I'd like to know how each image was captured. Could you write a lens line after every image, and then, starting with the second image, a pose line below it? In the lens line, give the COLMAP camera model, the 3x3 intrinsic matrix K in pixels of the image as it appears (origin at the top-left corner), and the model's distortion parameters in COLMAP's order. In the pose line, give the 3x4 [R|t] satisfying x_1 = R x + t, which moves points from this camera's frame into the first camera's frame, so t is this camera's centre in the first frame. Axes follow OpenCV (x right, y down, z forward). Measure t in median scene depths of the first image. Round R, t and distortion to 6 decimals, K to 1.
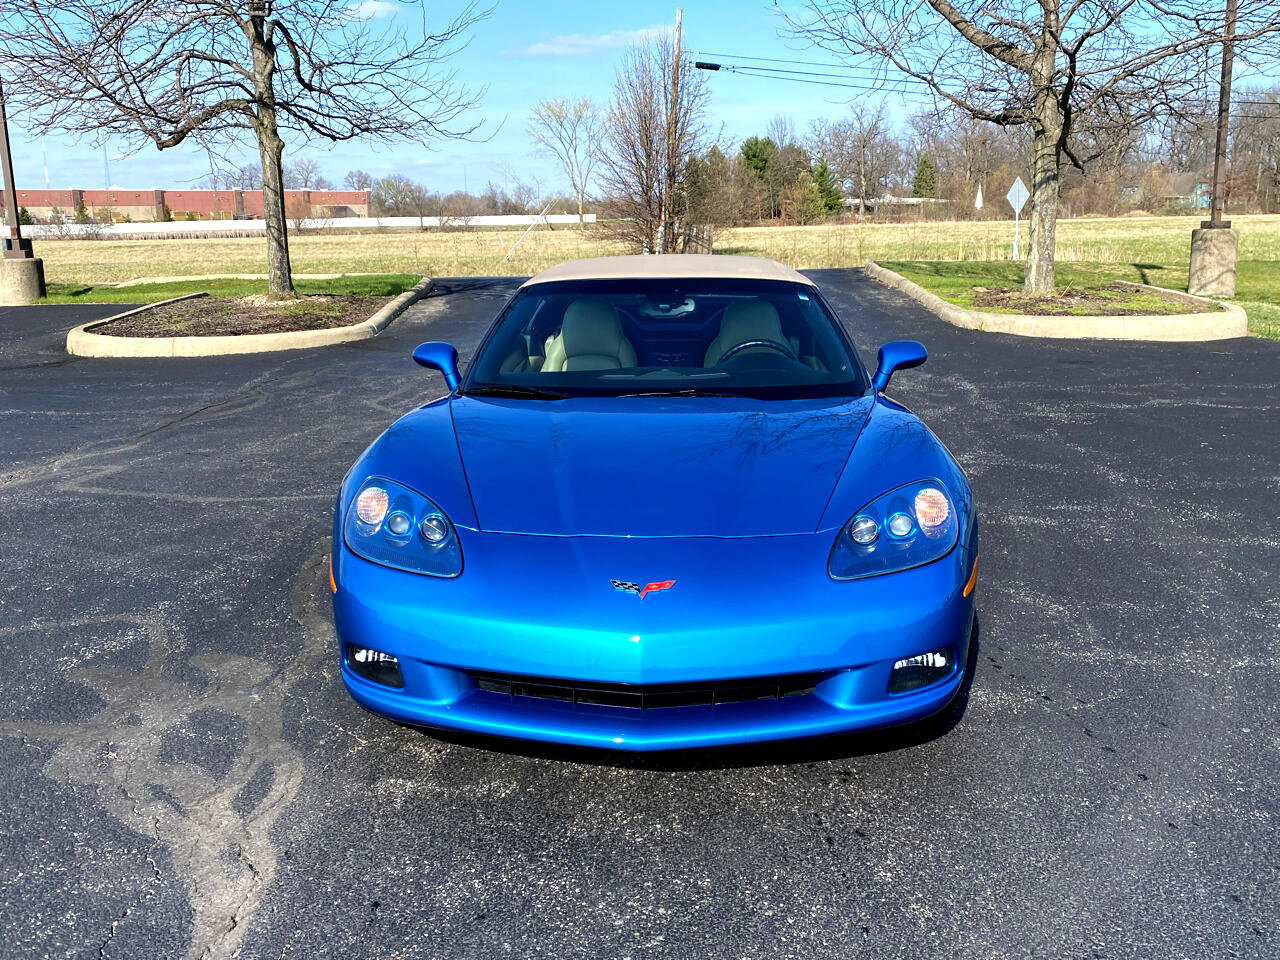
lens RADIAL K [[1302.1, 0, 643.4], [0, 1302.1, 416.6], [0, 0, 1]] dist [-0.004511, 0.000000]
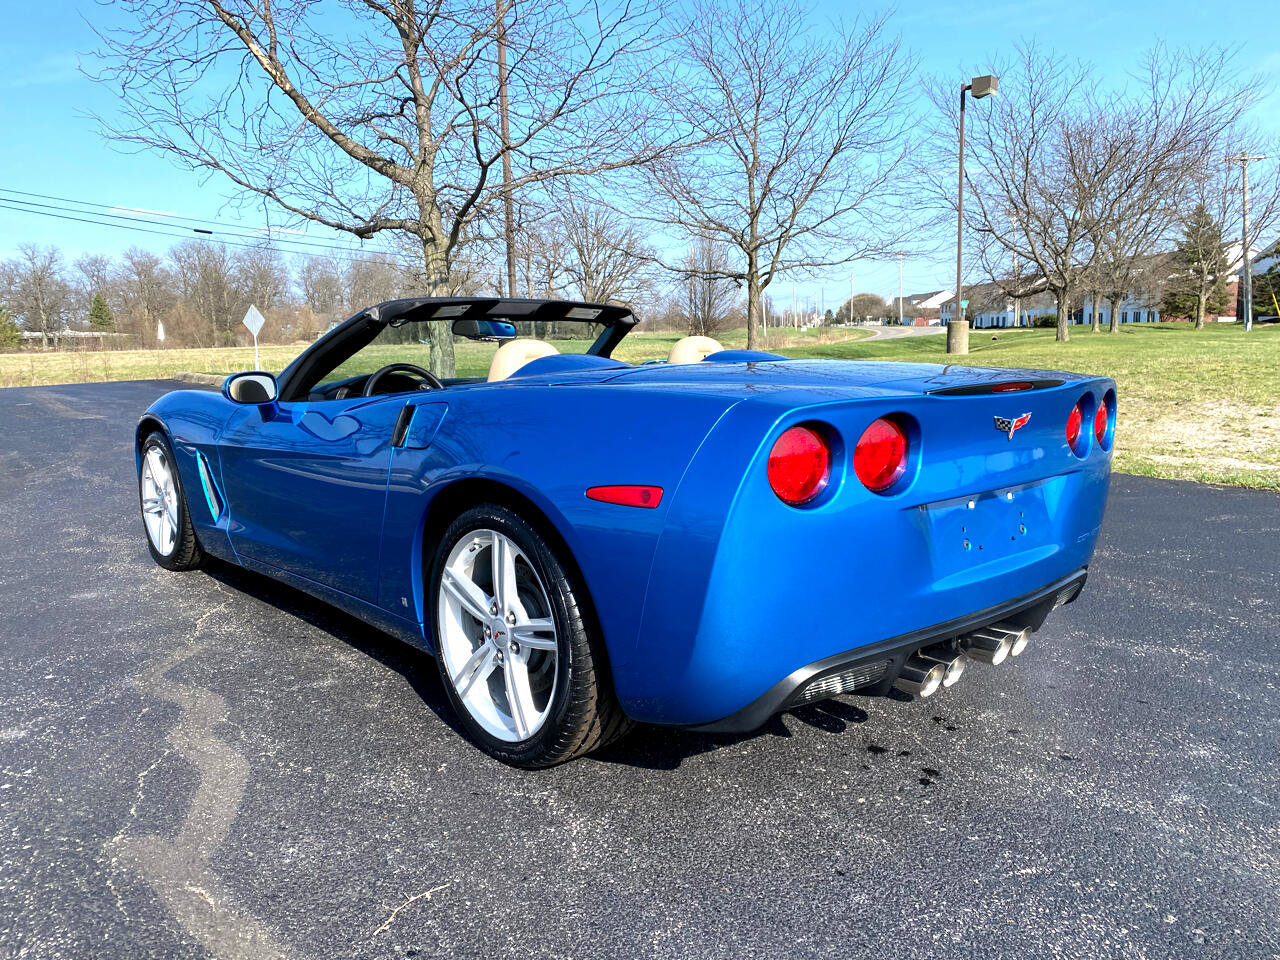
lens RADIAL K [[993.3, 0, 633.7], [0, 993.3, 474.3], [0, 0, 1]] dist [0.006179, -0.010696]
pose [[0.751367, -0.086573, 0.654181, -0.067673], [0.105614, 0.994354, 0.010287, -0.004739], [-0.651378, 0.061362, 0.756268, 0.124787]]
